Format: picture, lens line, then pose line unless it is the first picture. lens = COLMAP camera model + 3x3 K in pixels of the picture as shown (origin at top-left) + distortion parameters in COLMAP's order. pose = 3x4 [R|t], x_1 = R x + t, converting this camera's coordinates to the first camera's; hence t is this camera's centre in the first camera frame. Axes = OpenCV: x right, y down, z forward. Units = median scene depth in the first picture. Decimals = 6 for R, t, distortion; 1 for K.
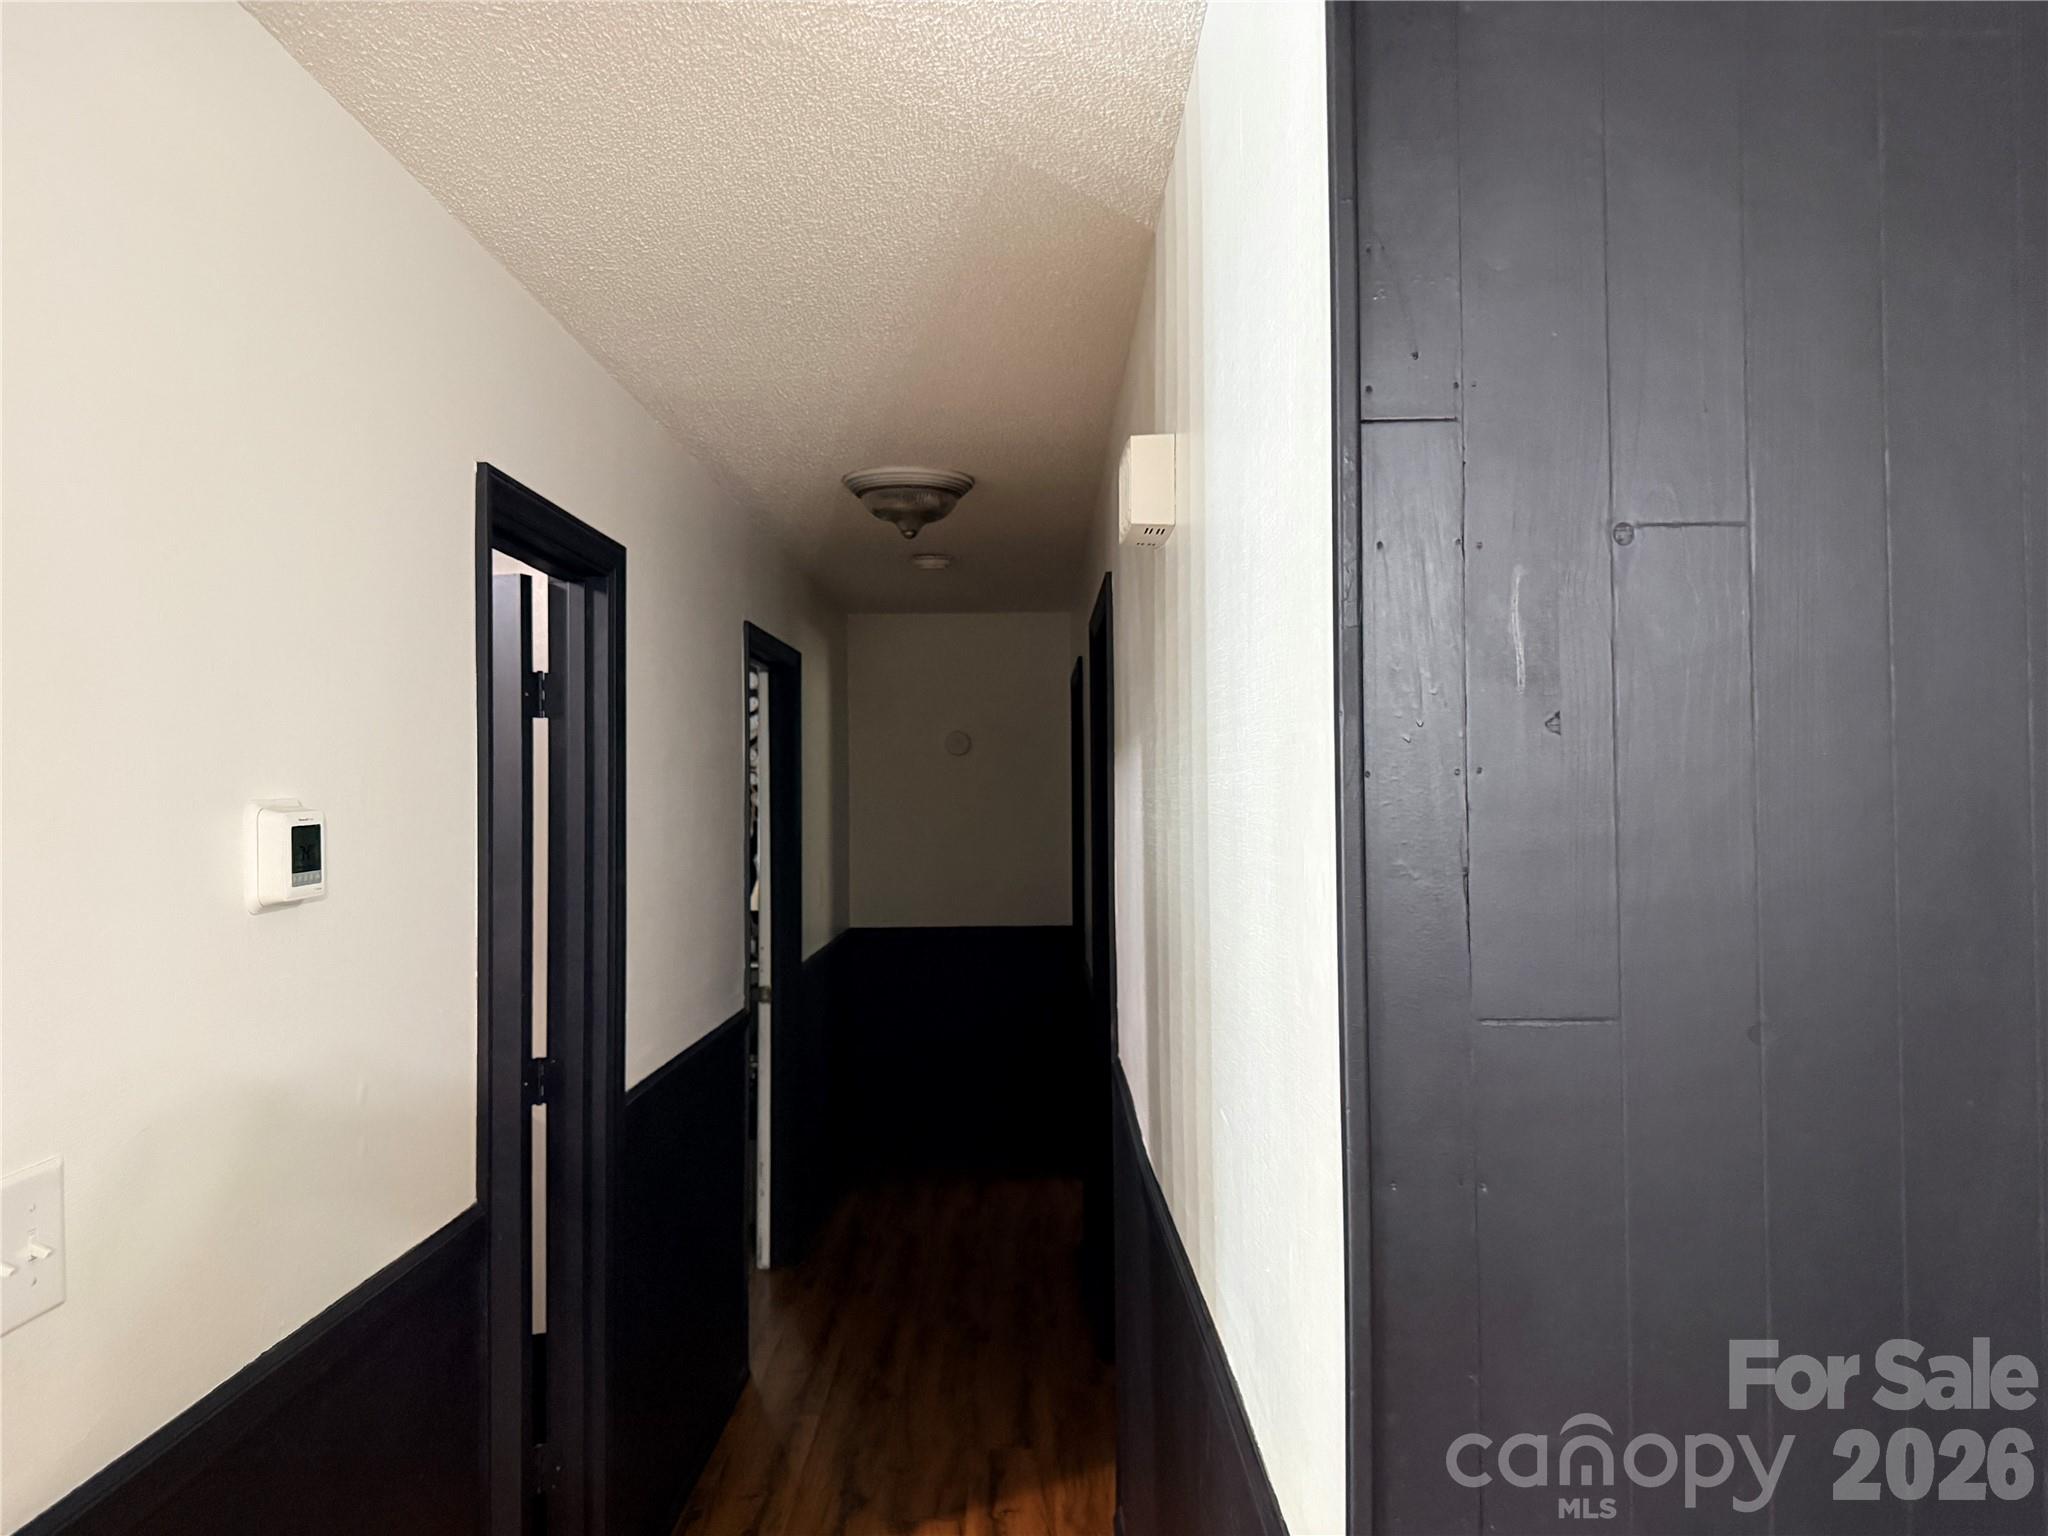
lens RADIAL K [[1443.5, 0, 1005.1], [0, 1443.5, 765.9], [0, 0, 1]] dist [0.172701, -0.238560]
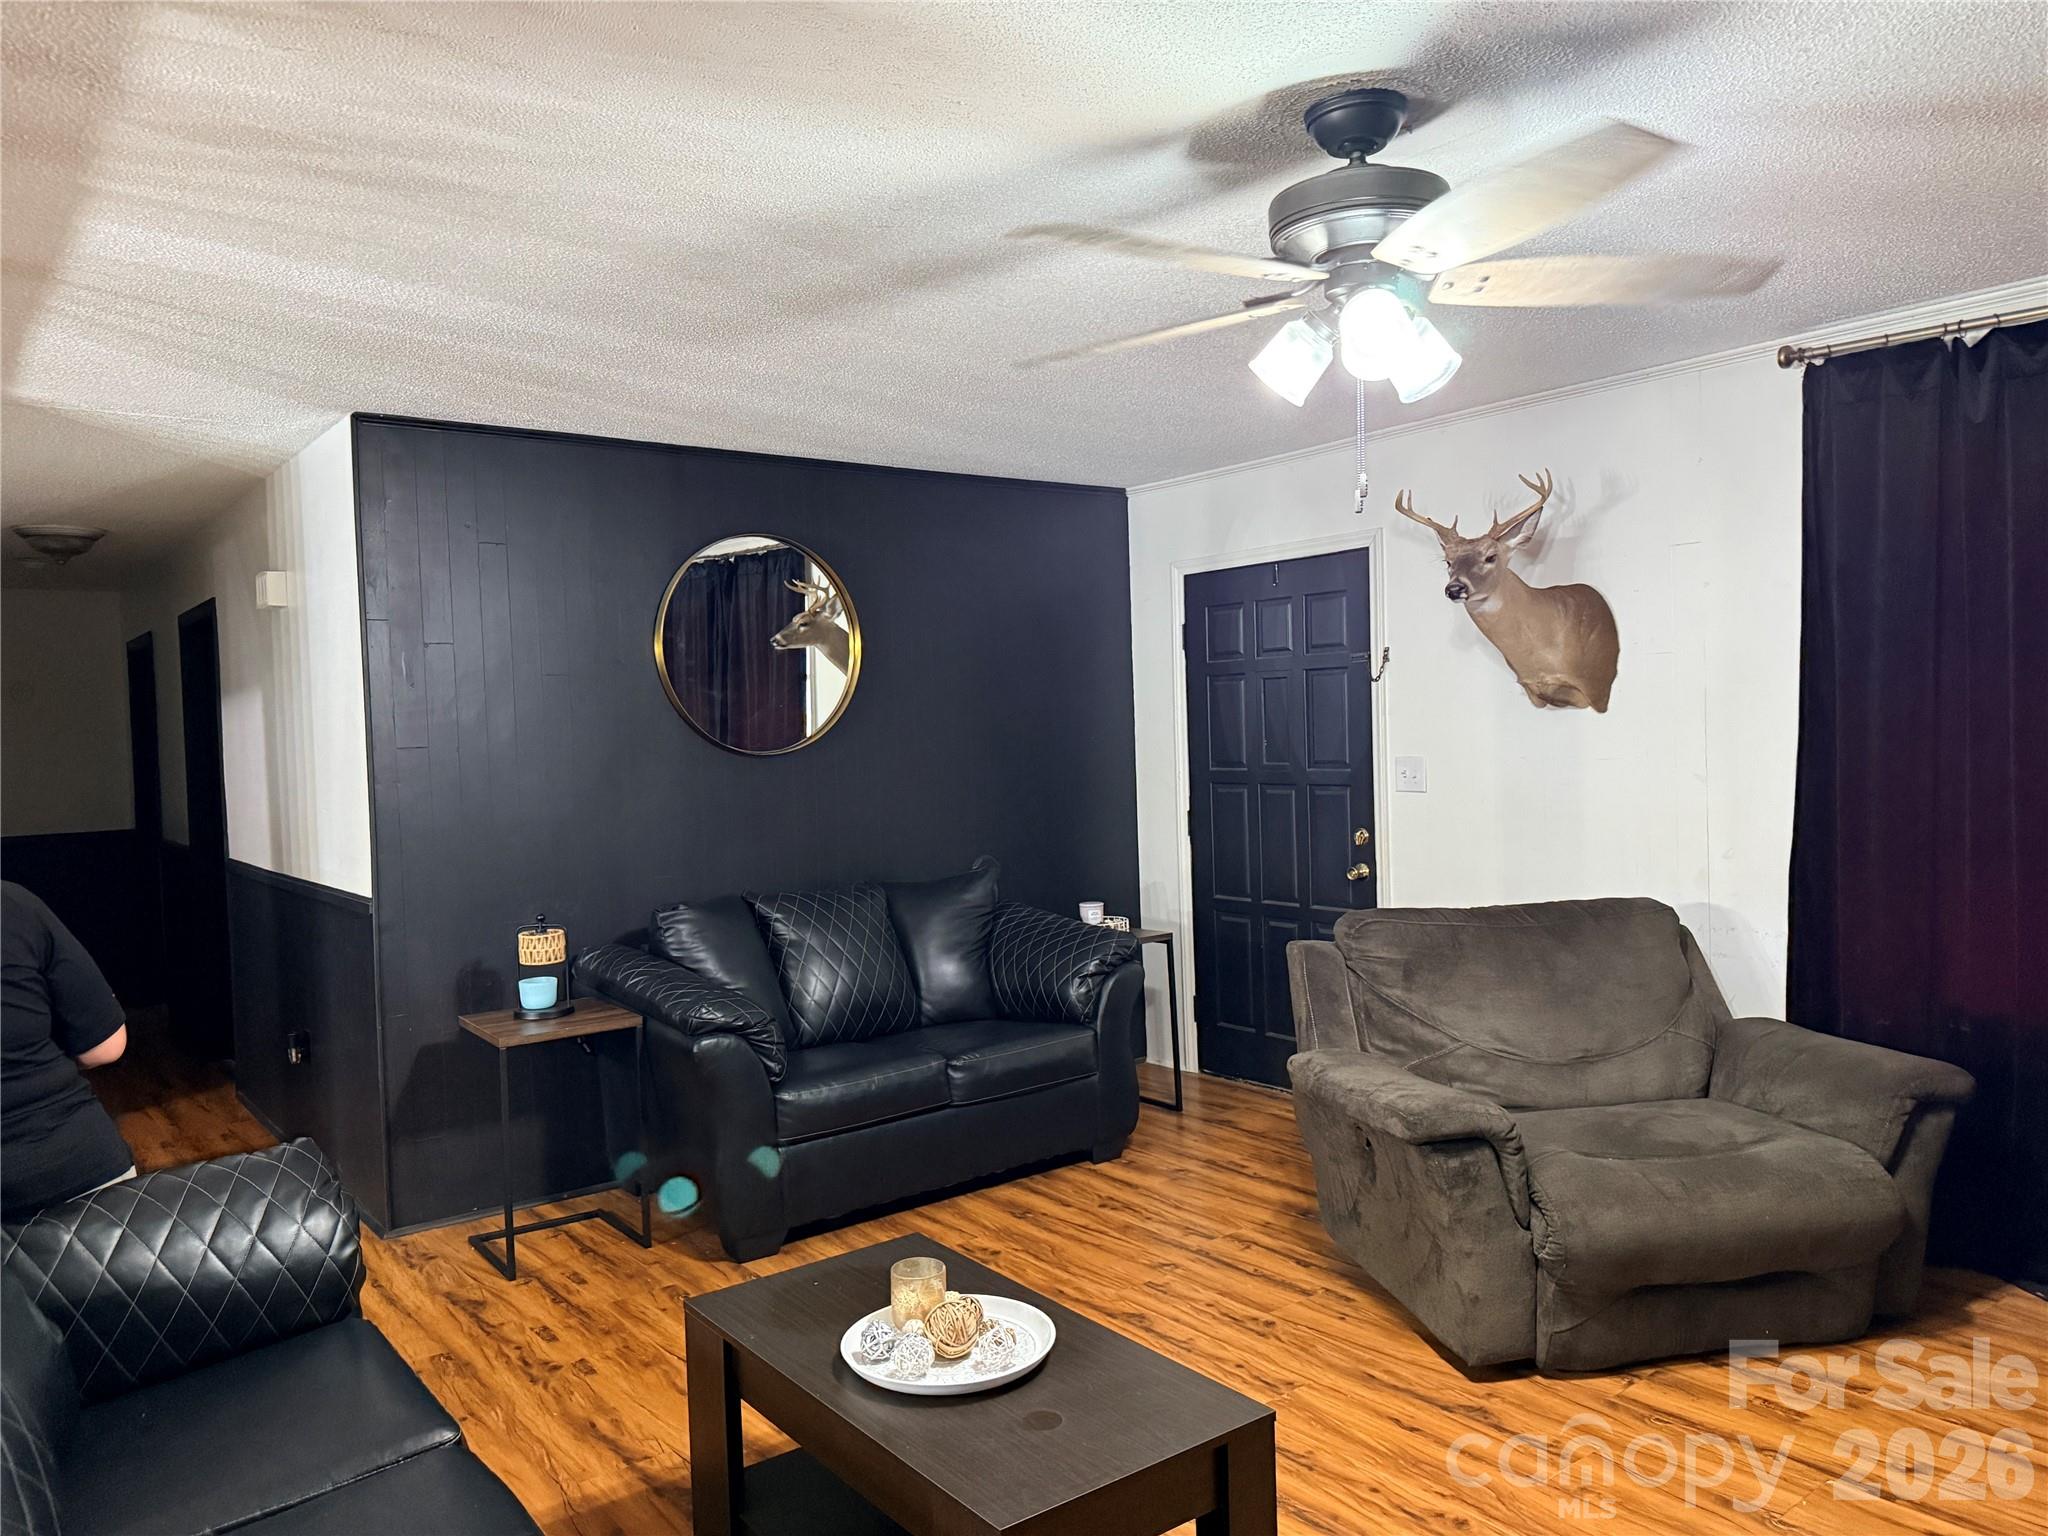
lens RADIAL K [[1443.5, 0, 1005.1], [0, 1443.5, 765.9], [0, 0, 1]] dist [0.172701, -0.238560]
pose [[0.788418, -0.047829, 0.613278, -0.781660], [0.019700, 0.998424, 0.052541, 0.012170], [-0.614825, -0.029343, 0.788118, -2.927850]]
